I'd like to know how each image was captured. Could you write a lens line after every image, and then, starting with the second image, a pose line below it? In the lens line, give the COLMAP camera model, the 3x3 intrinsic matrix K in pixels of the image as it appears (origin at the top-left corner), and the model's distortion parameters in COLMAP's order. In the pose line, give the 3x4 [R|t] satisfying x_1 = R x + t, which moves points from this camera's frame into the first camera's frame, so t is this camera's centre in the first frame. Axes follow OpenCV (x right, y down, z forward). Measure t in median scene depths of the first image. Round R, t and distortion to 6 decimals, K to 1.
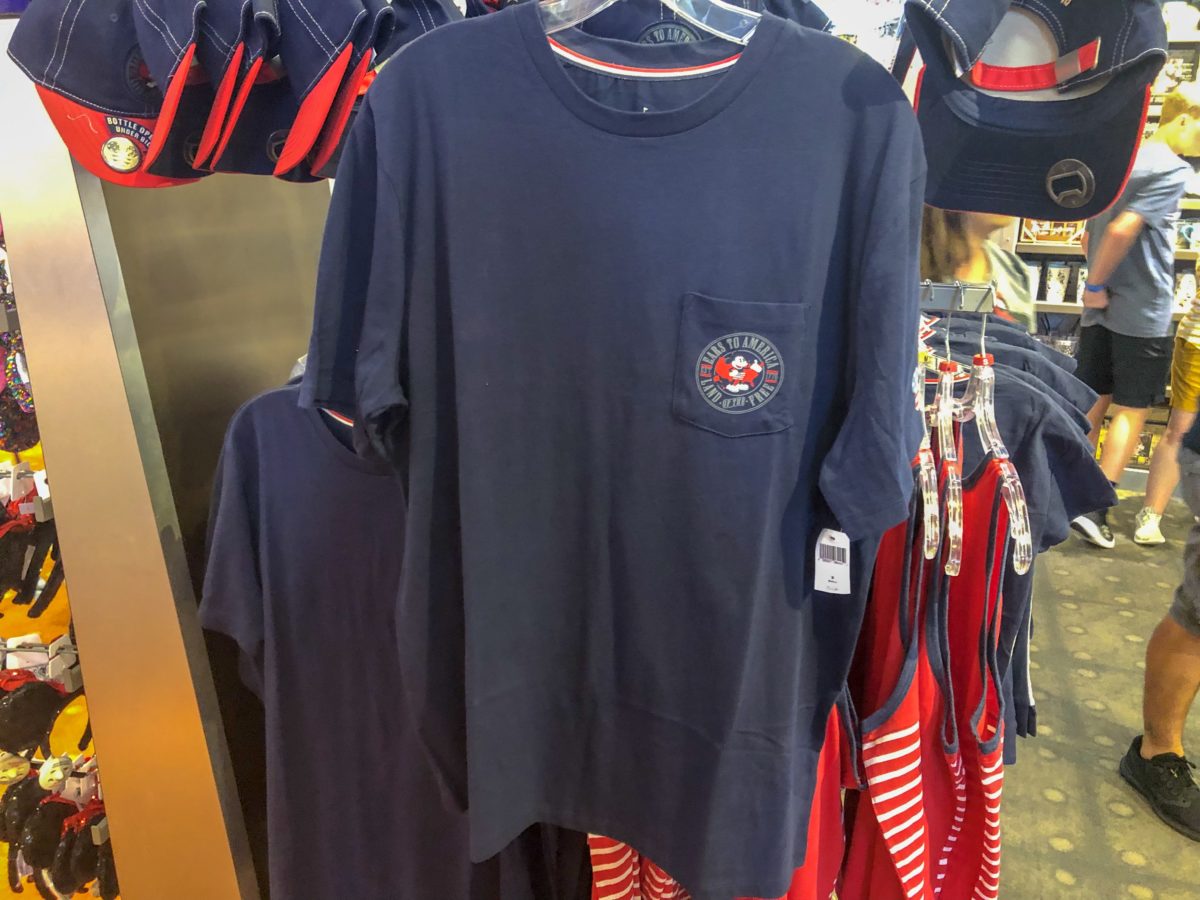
lens RADIAL K [[967.2, 0, 606.0], [0, 967.2, 450.3], [0, 0, 1]] dist [0.099788, -0.119144]
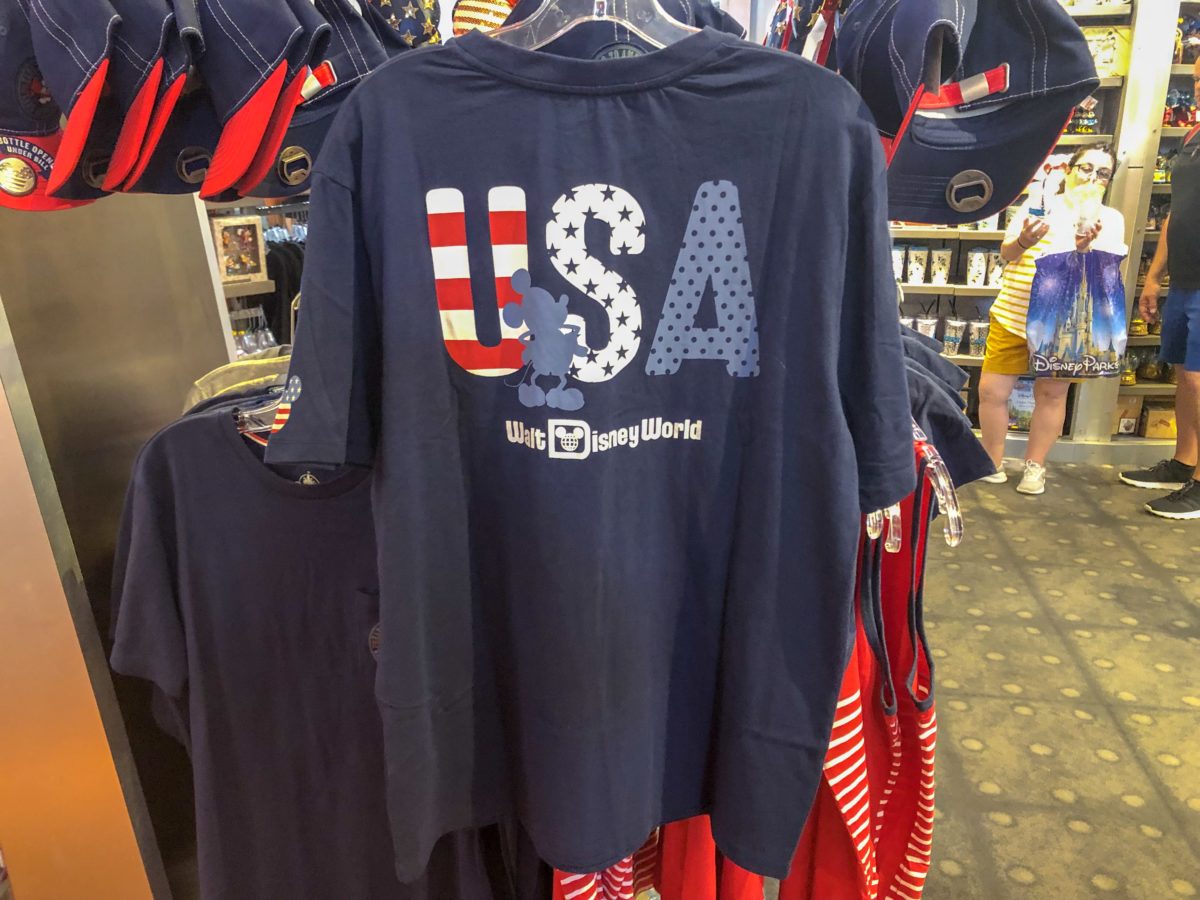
lens RADIAL K [[977.0, 0, 600.0], [0, 977.0, 450.0], [0, 0, 1]] dist [0.054972, -0.076044]
pose [[0.981632, -0.068025, 0.178243, -0.135220], [0.066127, 0.997674, 0.016573, -0.022435], [-0.178956, -0.004482, 0.983847, -0.011362]]
